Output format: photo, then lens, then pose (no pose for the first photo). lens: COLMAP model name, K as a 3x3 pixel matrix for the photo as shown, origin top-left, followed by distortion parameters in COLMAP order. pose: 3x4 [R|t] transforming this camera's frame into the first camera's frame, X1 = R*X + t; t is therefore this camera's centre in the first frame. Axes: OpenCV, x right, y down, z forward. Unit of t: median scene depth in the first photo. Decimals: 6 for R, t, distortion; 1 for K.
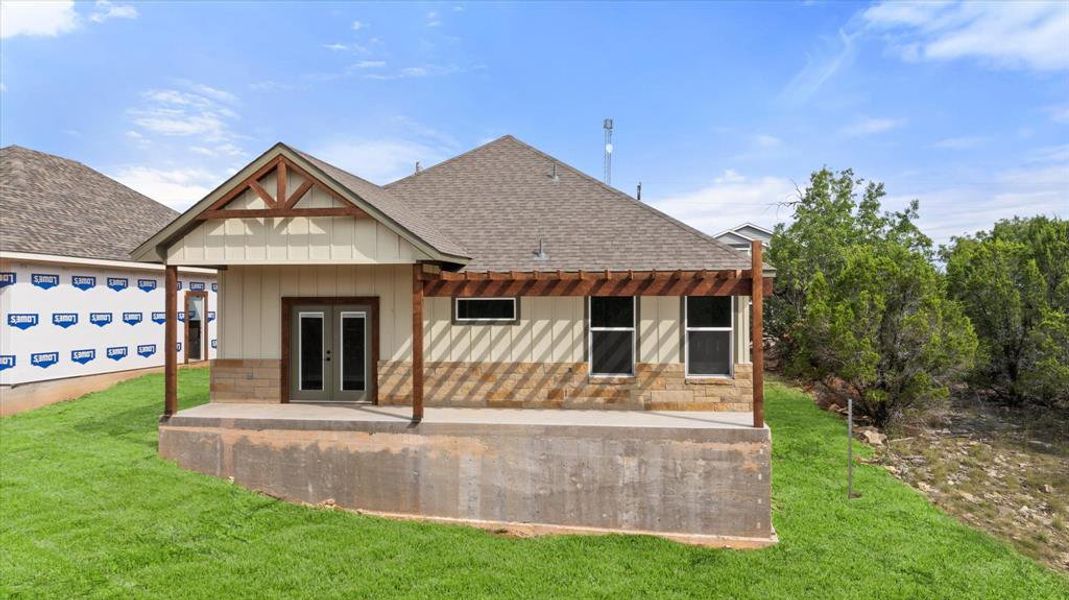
lens RADIAL K [[755.3, 0, 534.5], [0, 755.3, 300.0], [0, 0, 1]] dist [-0.008055, -0.001406]
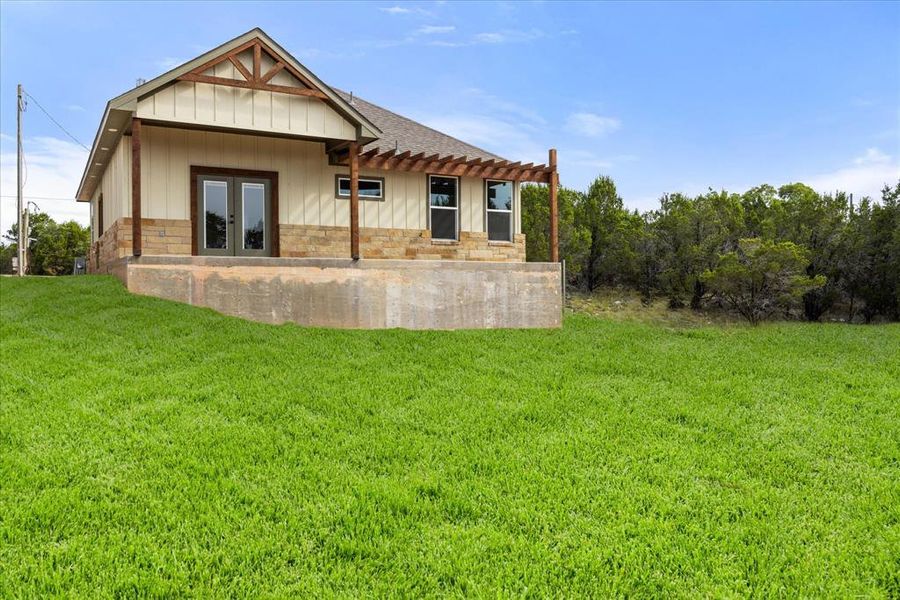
lens RADIAL K [[733.3, 0, 450.0], [0, 733.3, 300.0], [0, 0, 1]] dist [-0.001804, -0.000462]
pose [[0.800335, -0.009538, 0.599477, -0.789151], [0.002300, 0.999915, 0.012837, 0.213466], [-0.599549, -0.008895, 0.800289, -0.136924]]
